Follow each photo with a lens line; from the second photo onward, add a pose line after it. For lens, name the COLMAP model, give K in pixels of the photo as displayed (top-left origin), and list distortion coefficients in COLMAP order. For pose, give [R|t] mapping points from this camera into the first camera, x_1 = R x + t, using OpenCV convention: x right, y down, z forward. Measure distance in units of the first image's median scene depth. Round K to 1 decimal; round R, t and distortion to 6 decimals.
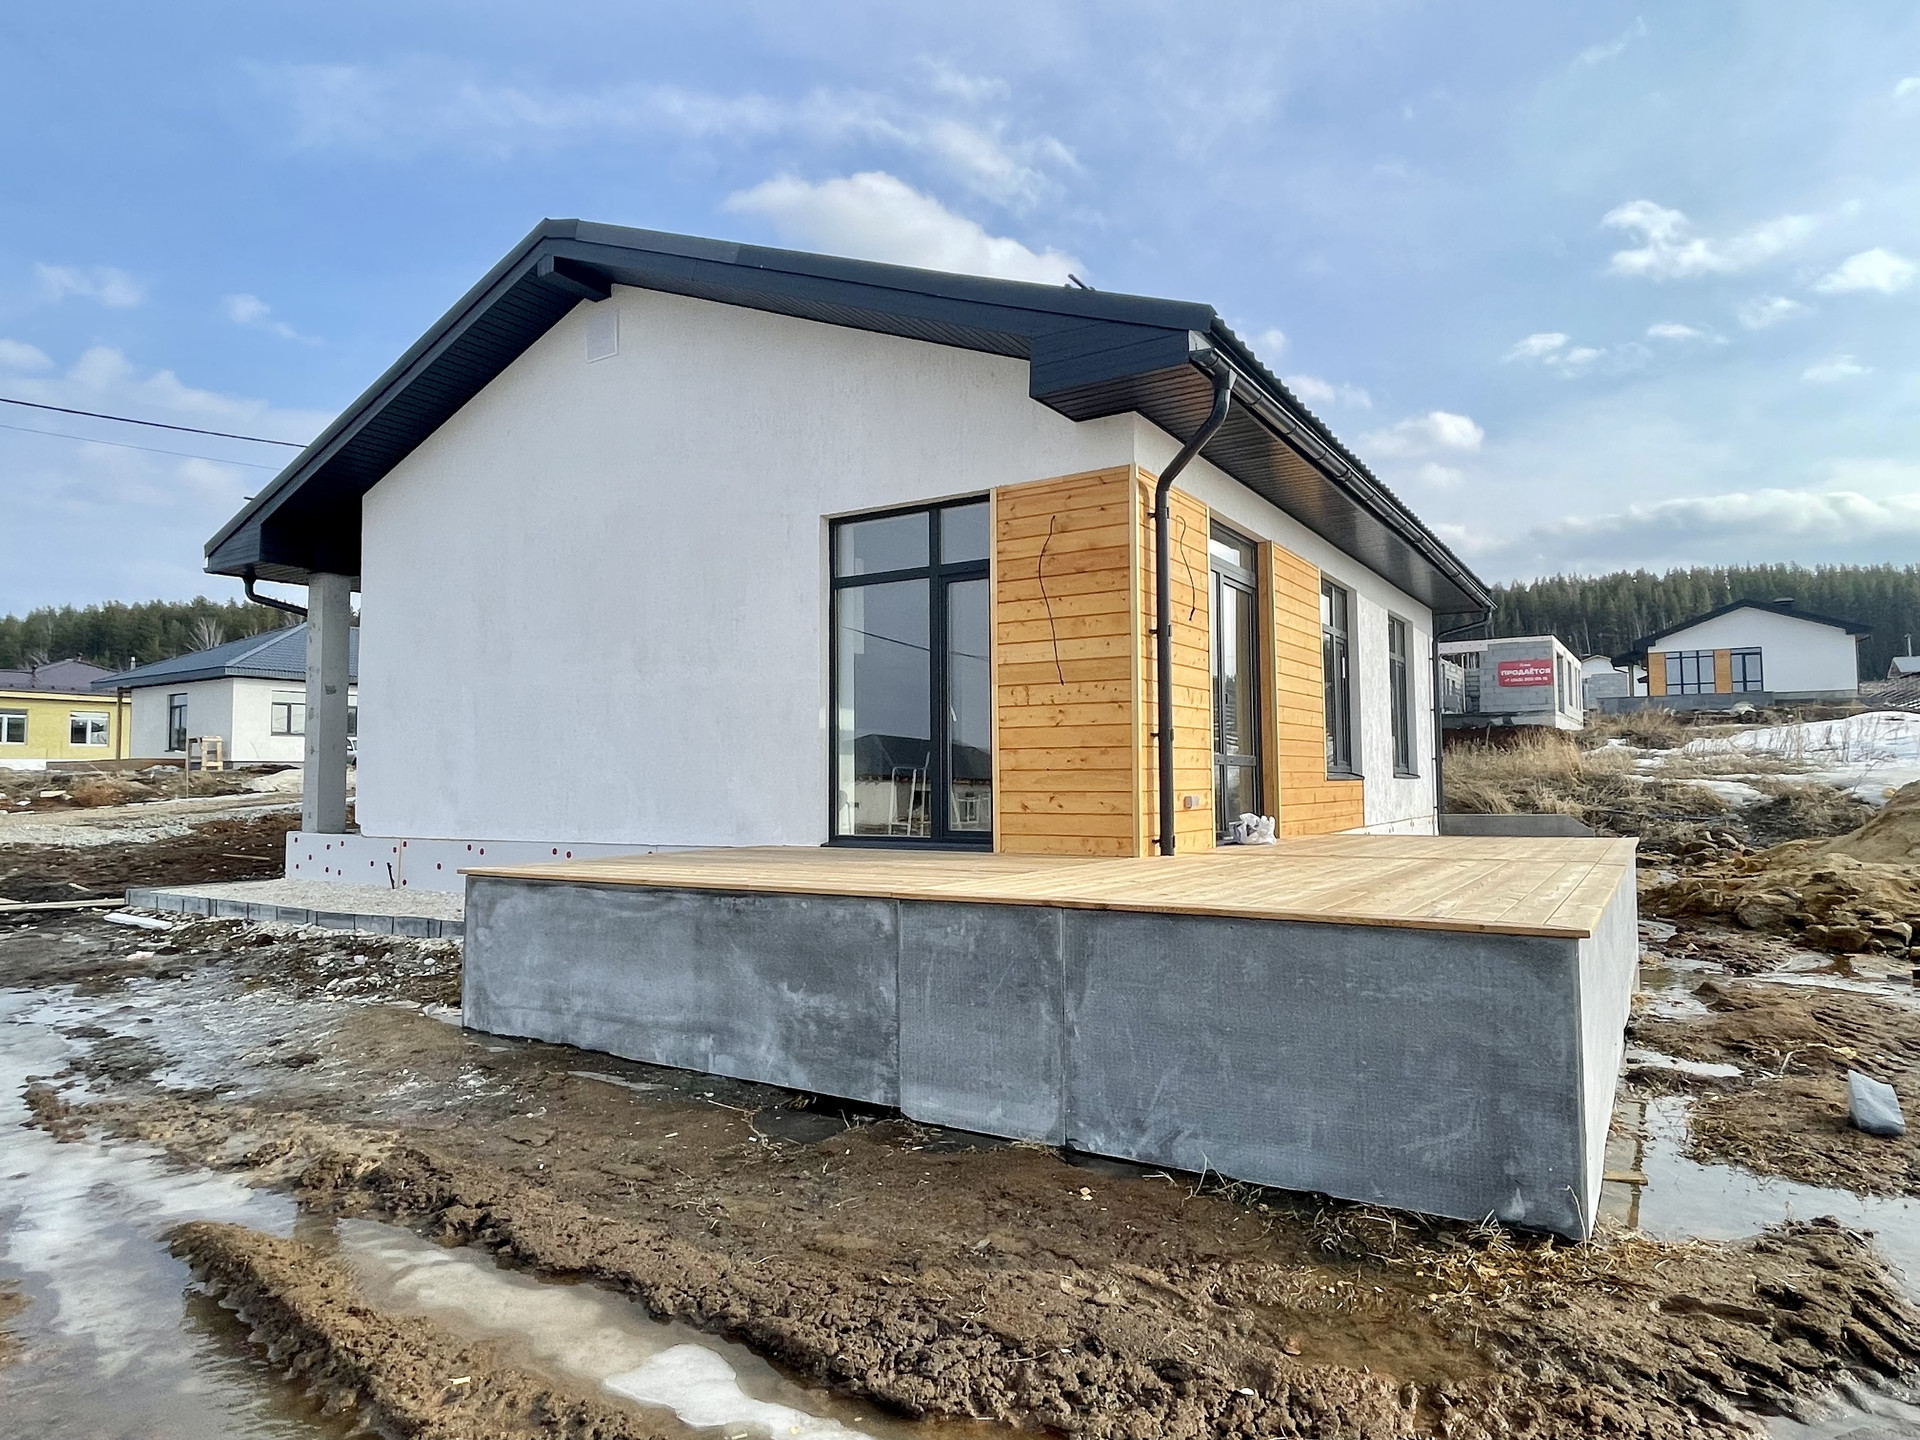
lens RADIAL K [[1126.2, 0, 960.0], [0, 1126.2, 720.0], [0, 0, 1]] dist [-0.003165, -0.000656]
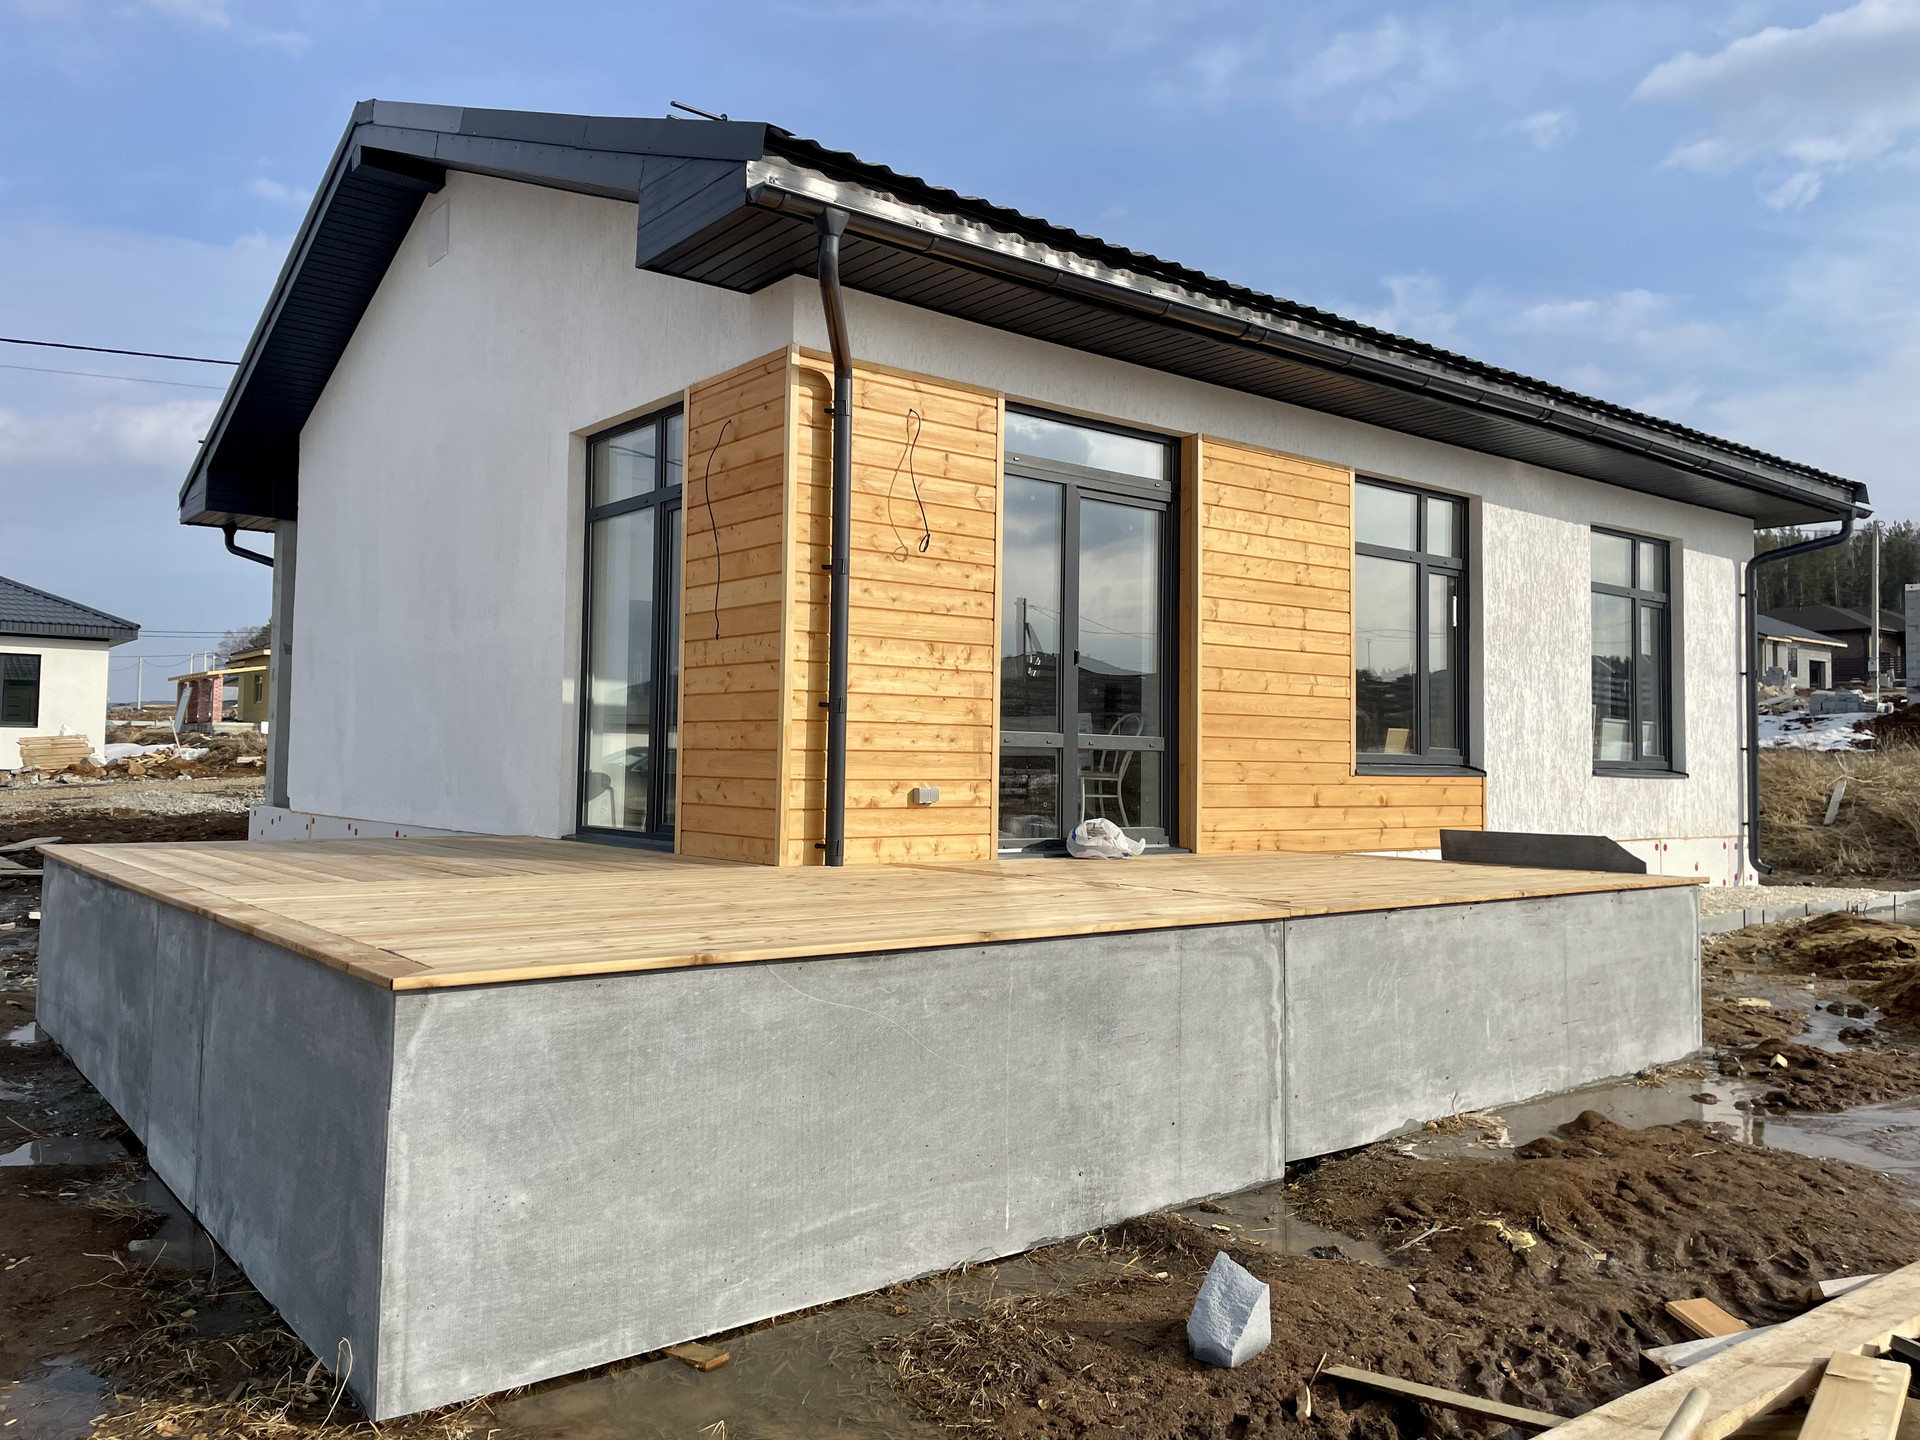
lens RADIAL K [[1444.7, 0, 960.0], [0, 1444.7, 720.0], [0, 0, 1]] dist [0.035276, -0.001055]
pose [[0.941231, 0.012379, -0.337537, 0.534186], [-0.004745, 0.999714, 0.023433, 0.000068], [0.337730, -0.020454, 0.941021, 0.109309]]
